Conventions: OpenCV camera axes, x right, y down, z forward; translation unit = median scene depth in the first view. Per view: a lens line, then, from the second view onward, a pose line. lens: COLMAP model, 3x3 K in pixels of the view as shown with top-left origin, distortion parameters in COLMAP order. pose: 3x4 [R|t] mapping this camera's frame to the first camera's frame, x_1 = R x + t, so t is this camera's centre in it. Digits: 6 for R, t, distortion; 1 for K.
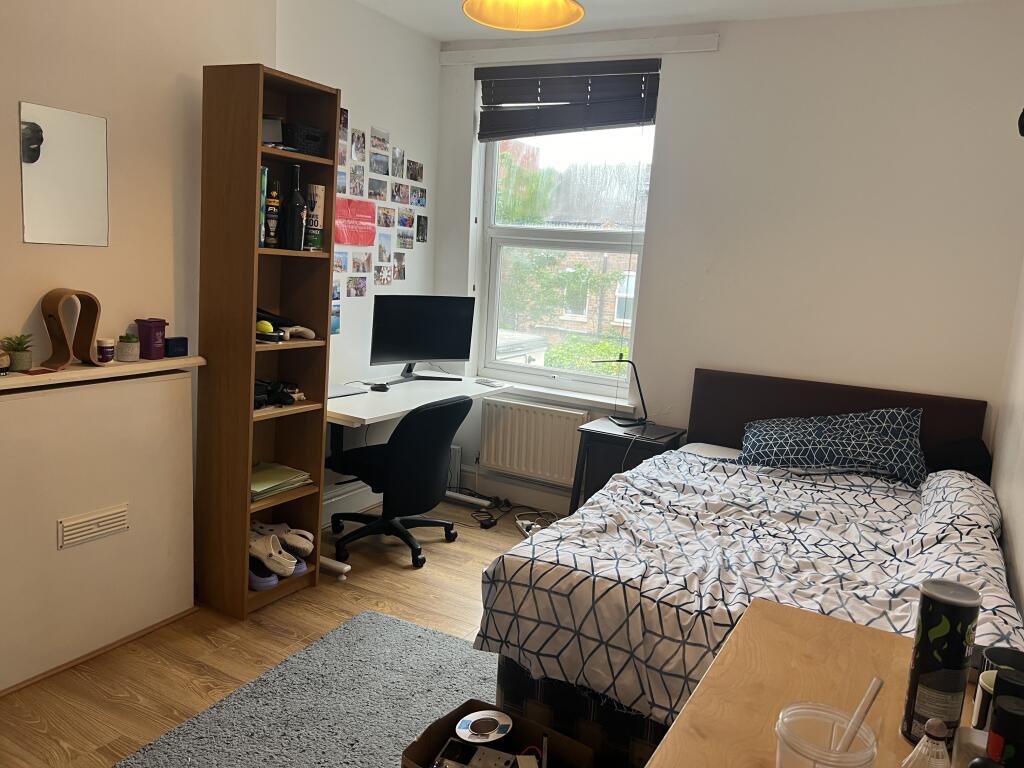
lens RADIAL K [[760.6, 0, 512.0], [0, 760.6, 384.0], [0, 0, 1]] dist [0.018942, -0.006182]
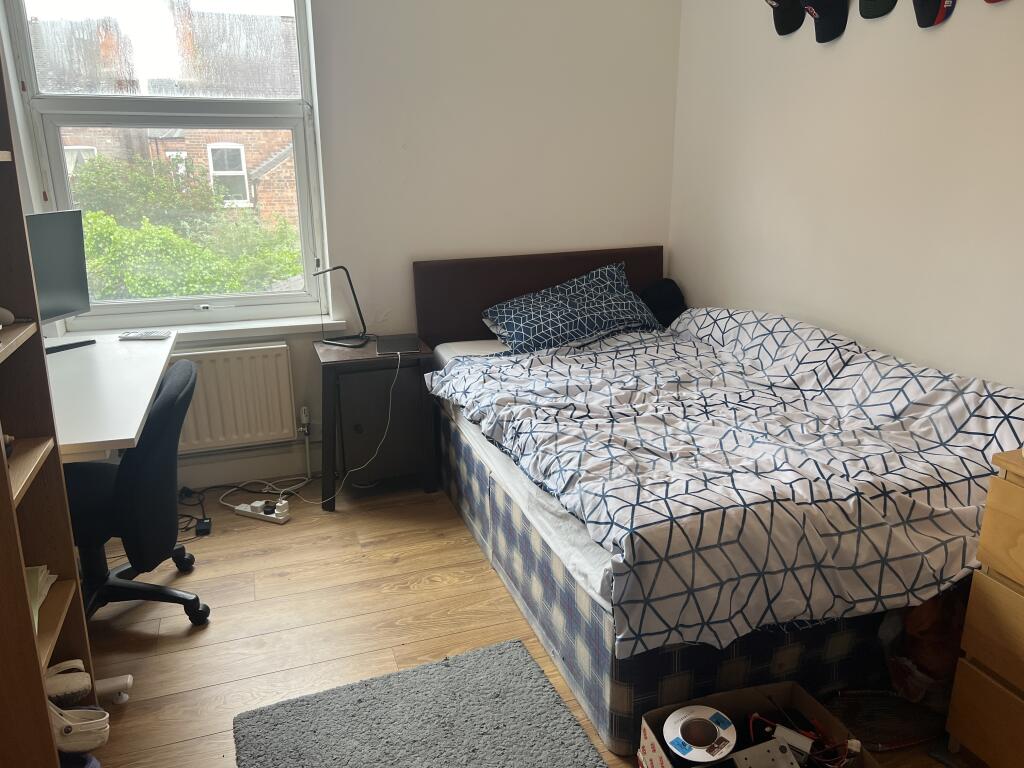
lens RADIAL K [[760.6, 0, 512.0], [0, 760.6, 384.0], [0, 0, 1]] dist [0.018942, -0.006182]
pose [[0.659392, -0.280043, 0.697695, -0.480363], [0.170078, 0.959540, 0.224402, -0.090849], [-0.732309, -0.029307, 0.680342, 0.467180]]
